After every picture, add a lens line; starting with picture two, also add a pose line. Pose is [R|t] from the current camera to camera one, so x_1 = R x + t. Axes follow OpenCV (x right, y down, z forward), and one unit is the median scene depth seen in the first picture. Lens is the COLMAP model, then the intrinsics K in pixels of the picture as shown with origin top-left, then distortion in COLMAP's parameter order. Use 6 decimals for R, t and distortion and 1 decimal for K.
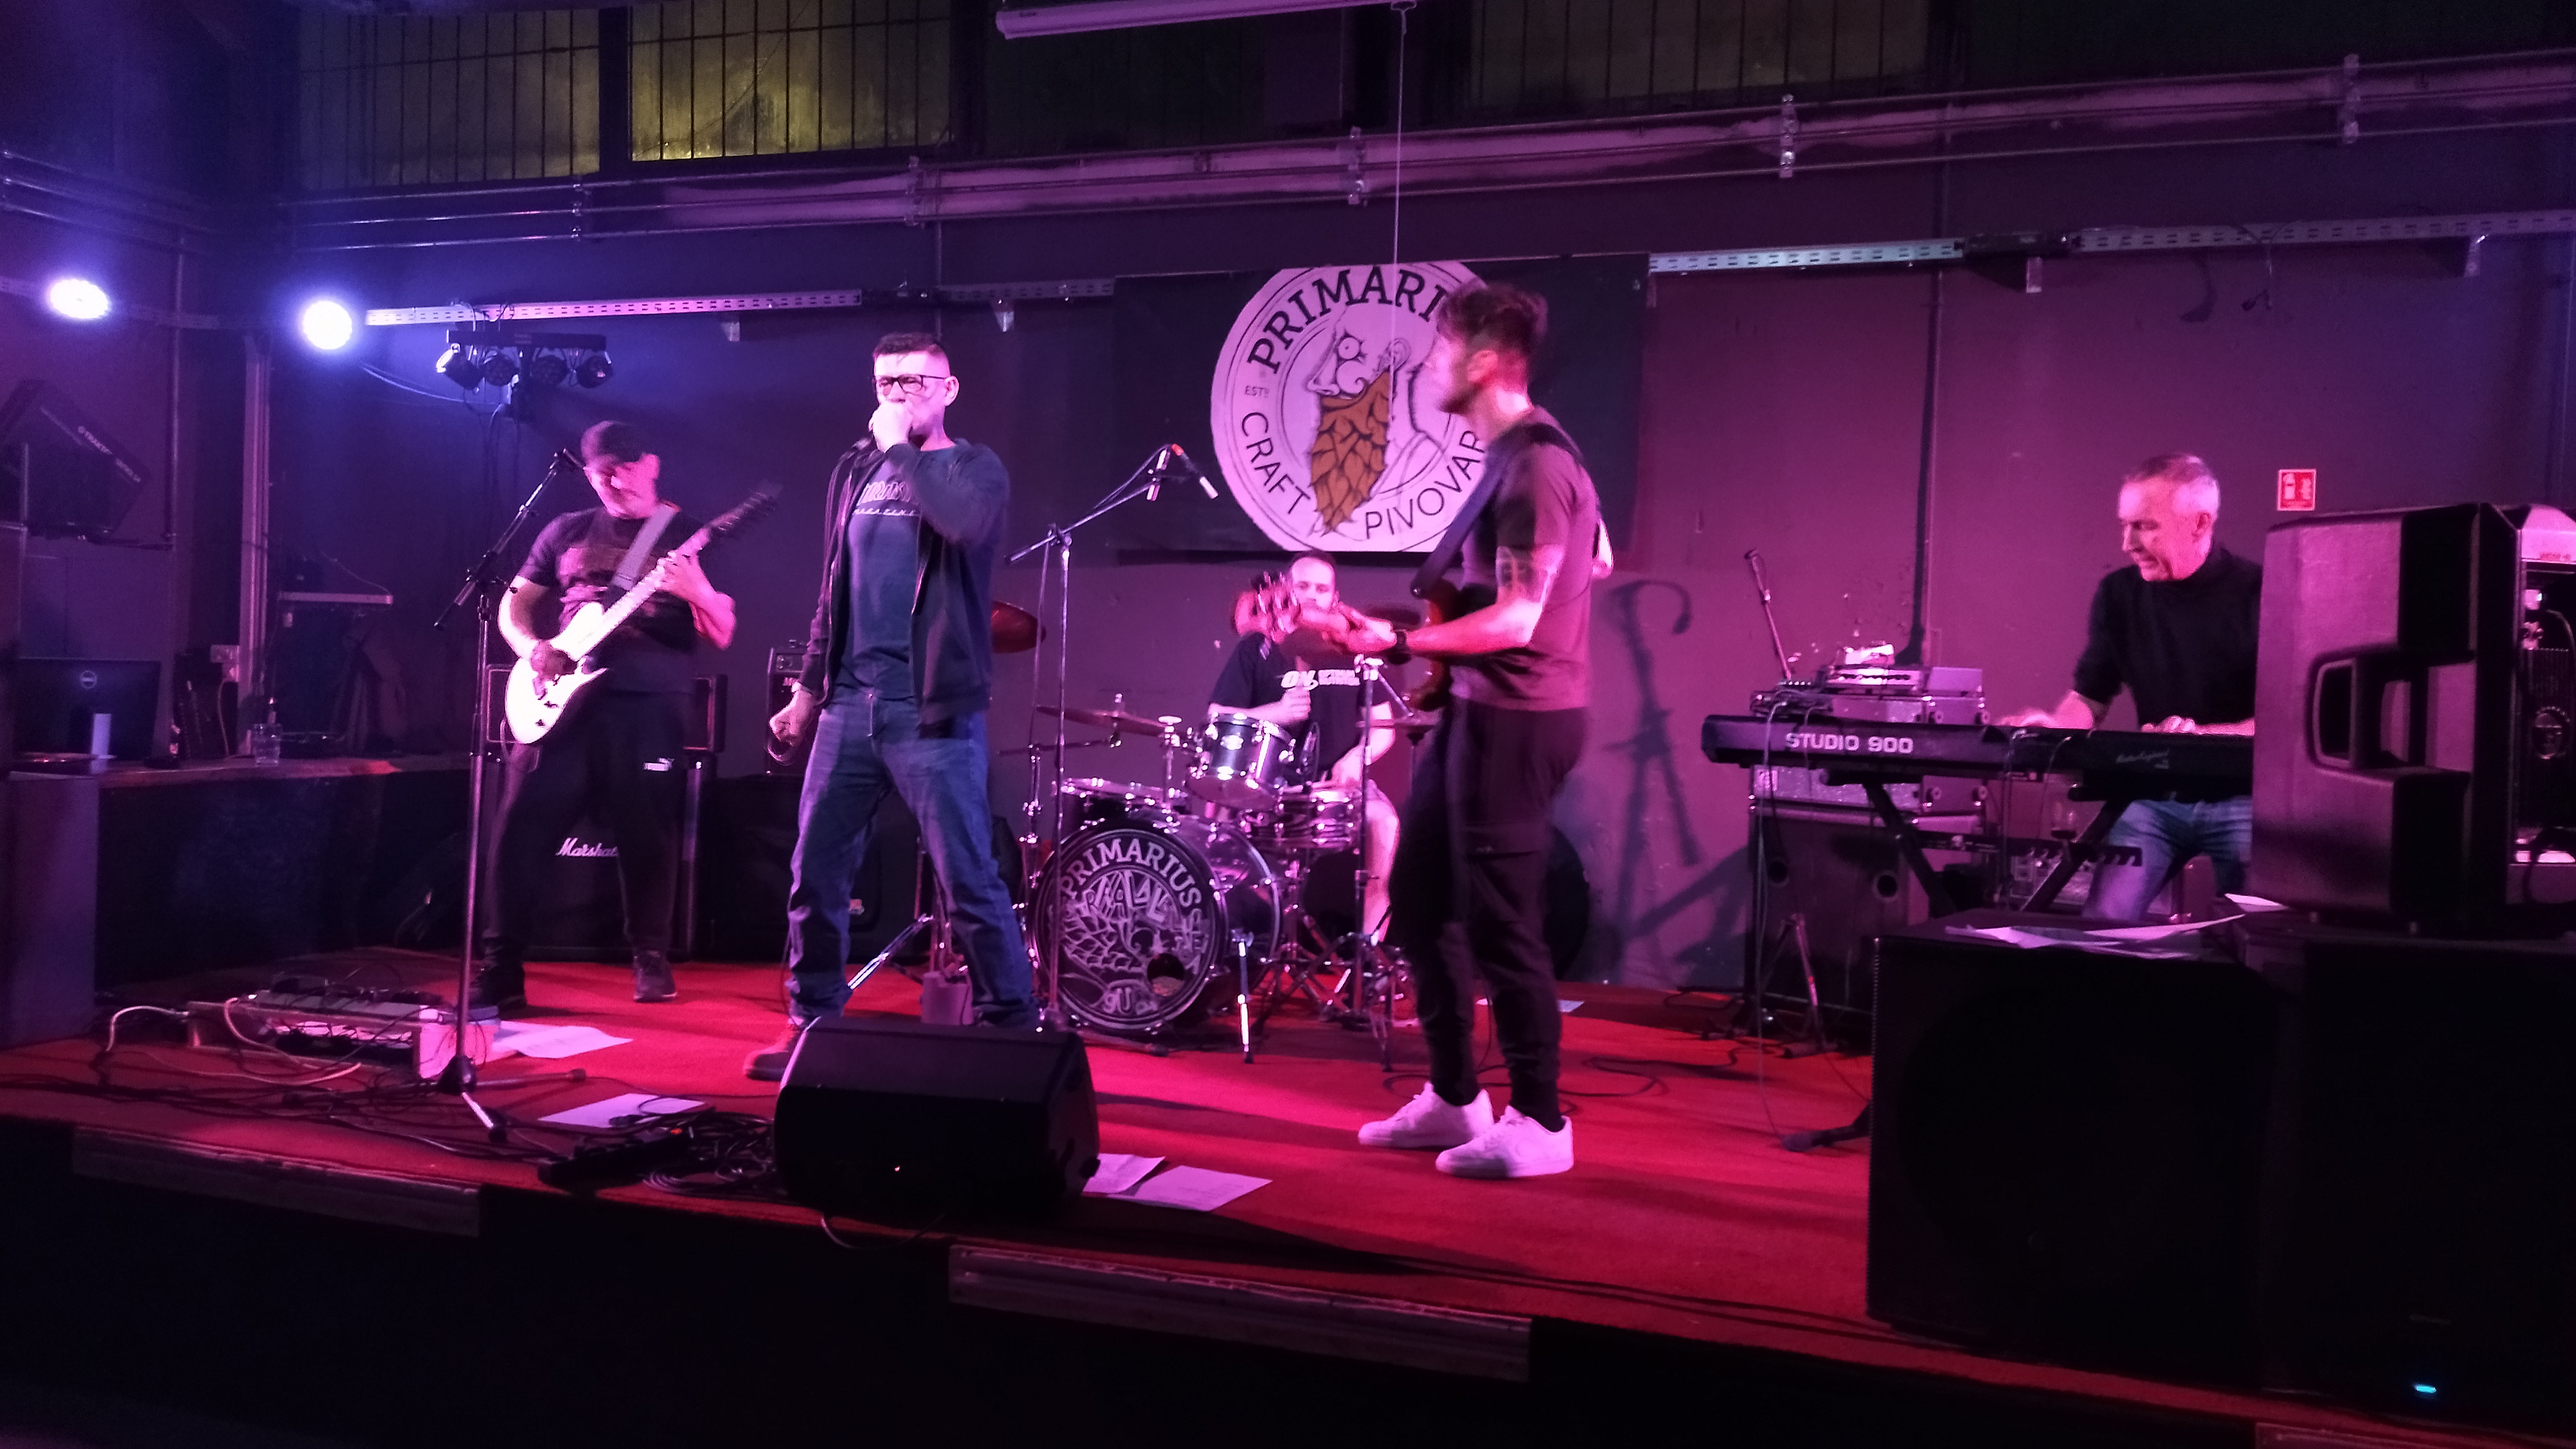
lens RADIAL K [[1915.3, 0, 1288.0], [0, 1915.3, 724.5], [0, 0, 1]] dist [0.115431, -0.184080]
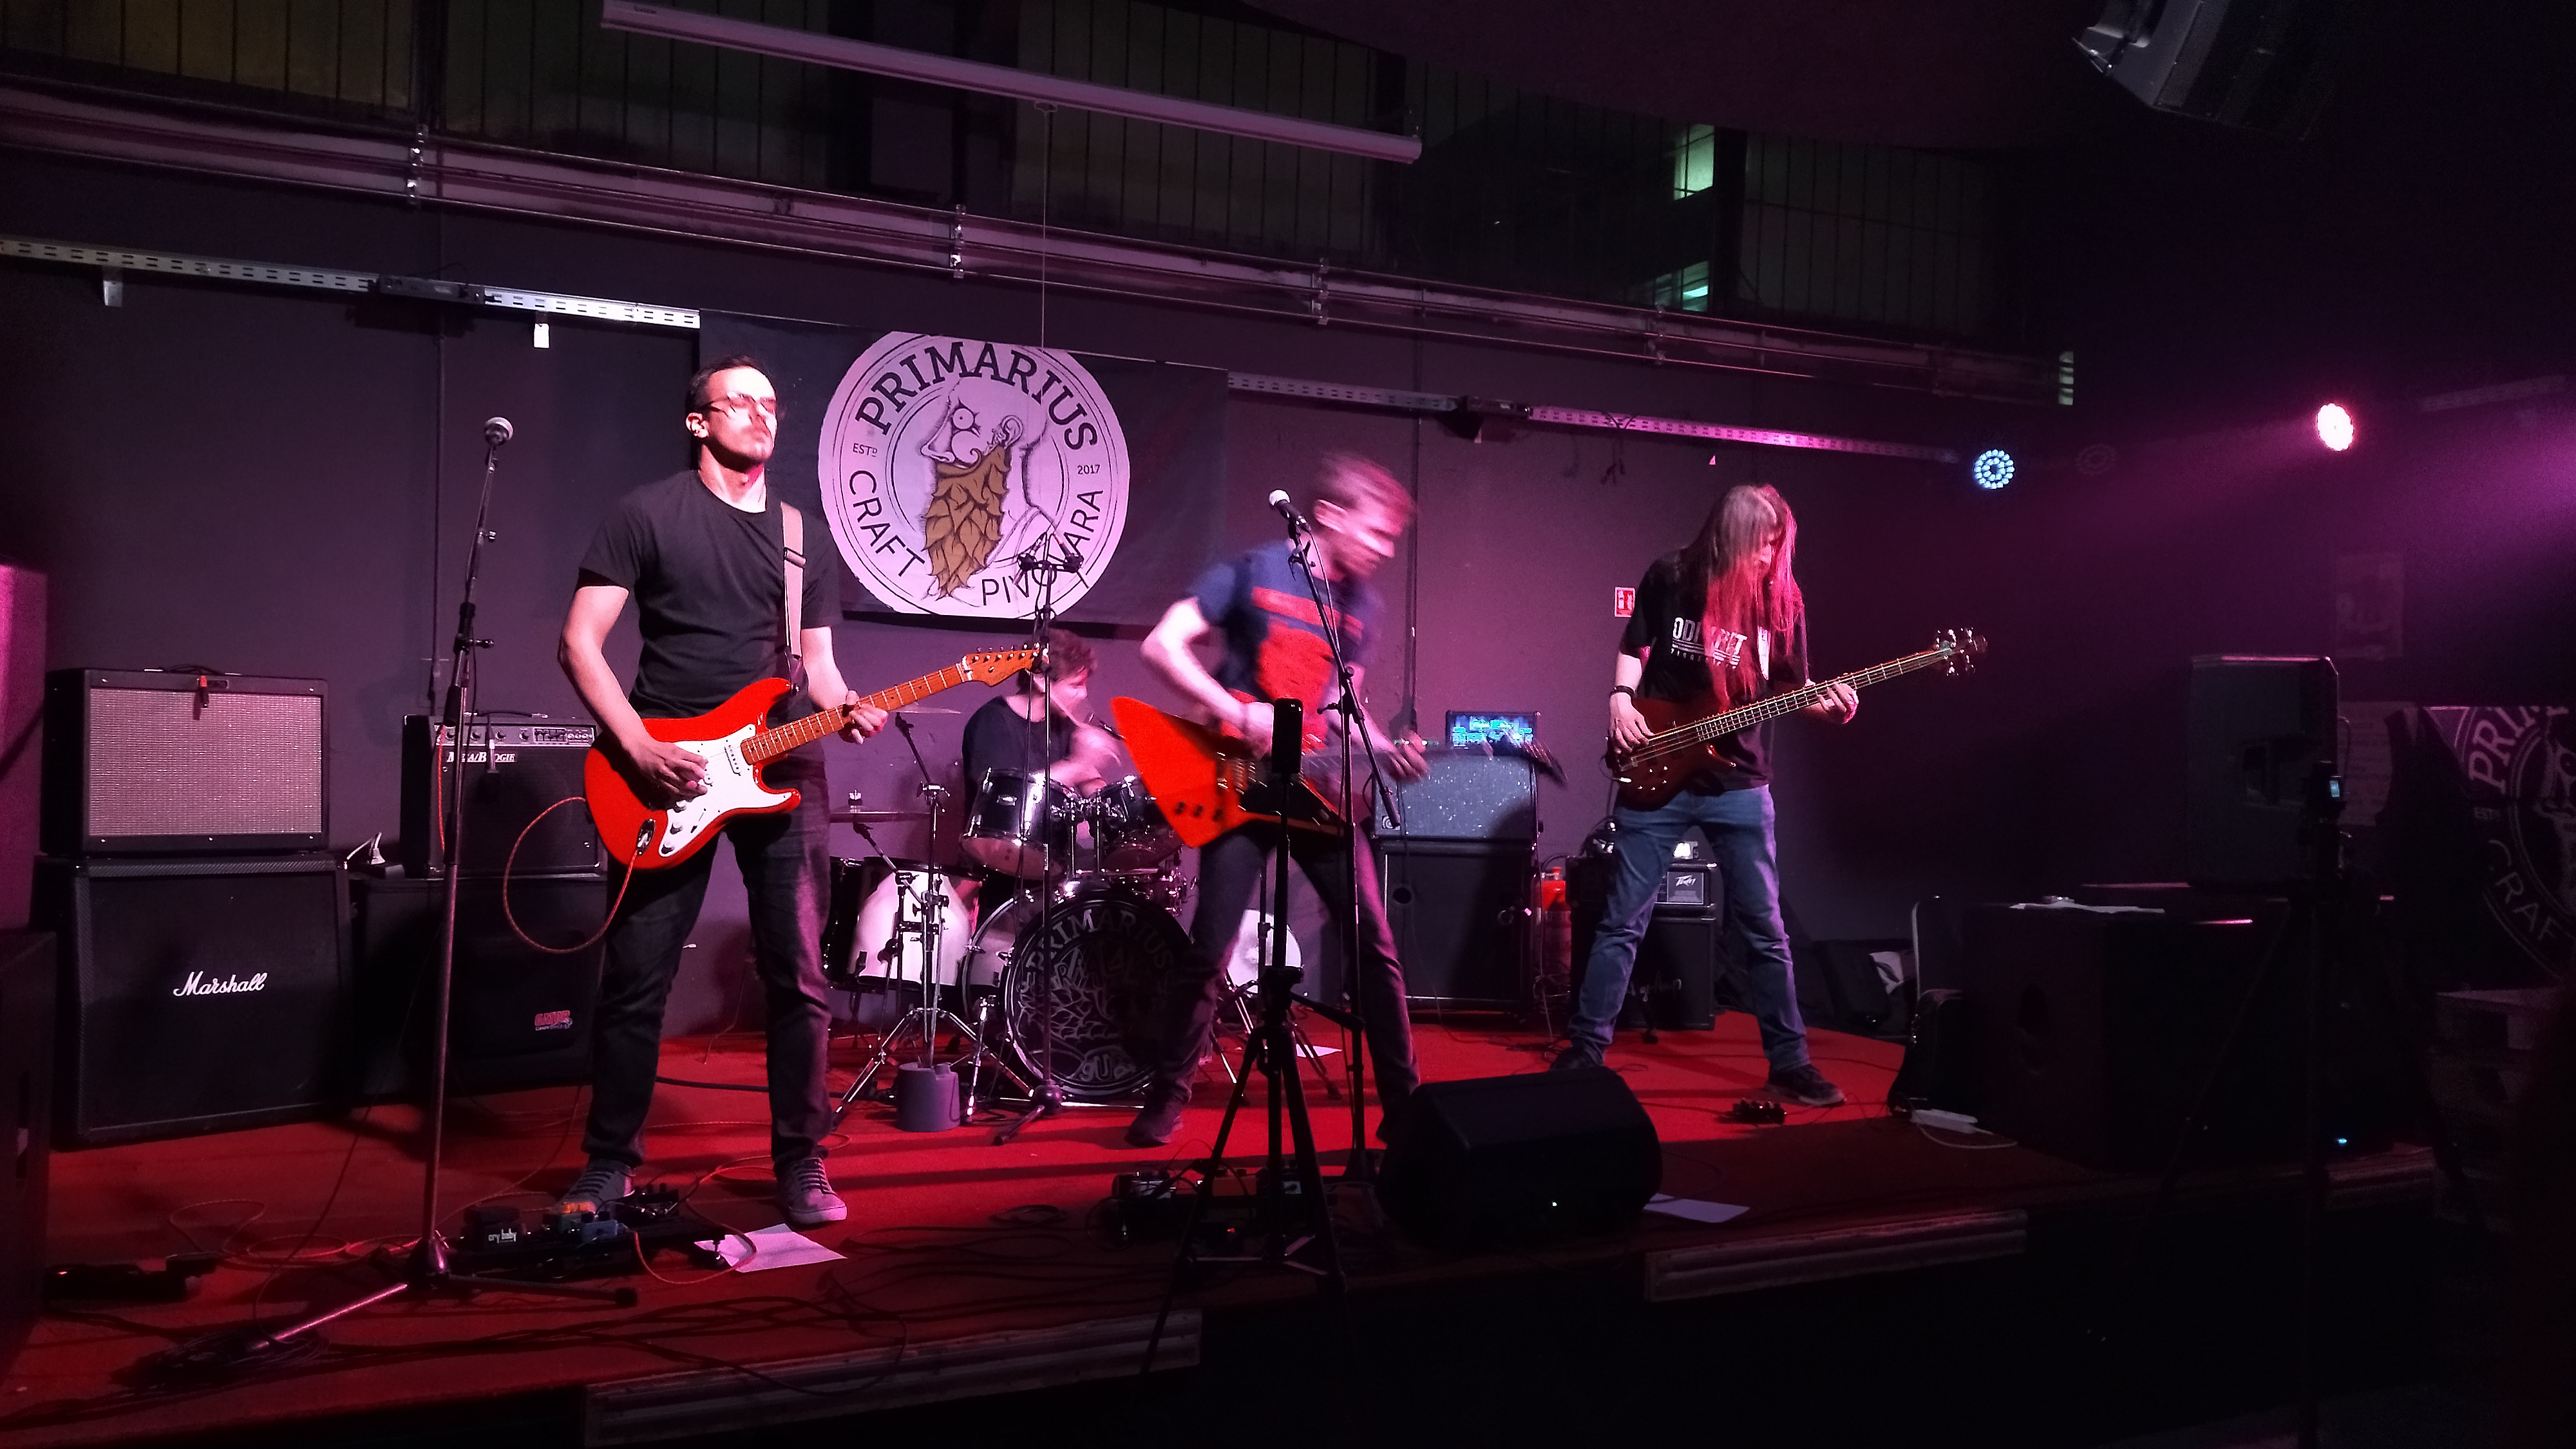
lens RADIAL K [[1932.6, 0, 1279.3], [0, 1932.6, 731.2], [0, 0, 1]] dist [0.107853, -0.183547]
pose [[0.713511, -0.011785, 0.700545, -0.577196], [0.013712, 0.999902, 0.002855, -0.029796], [-0.700510, 0.007569, 0.713602, 0.144509]]
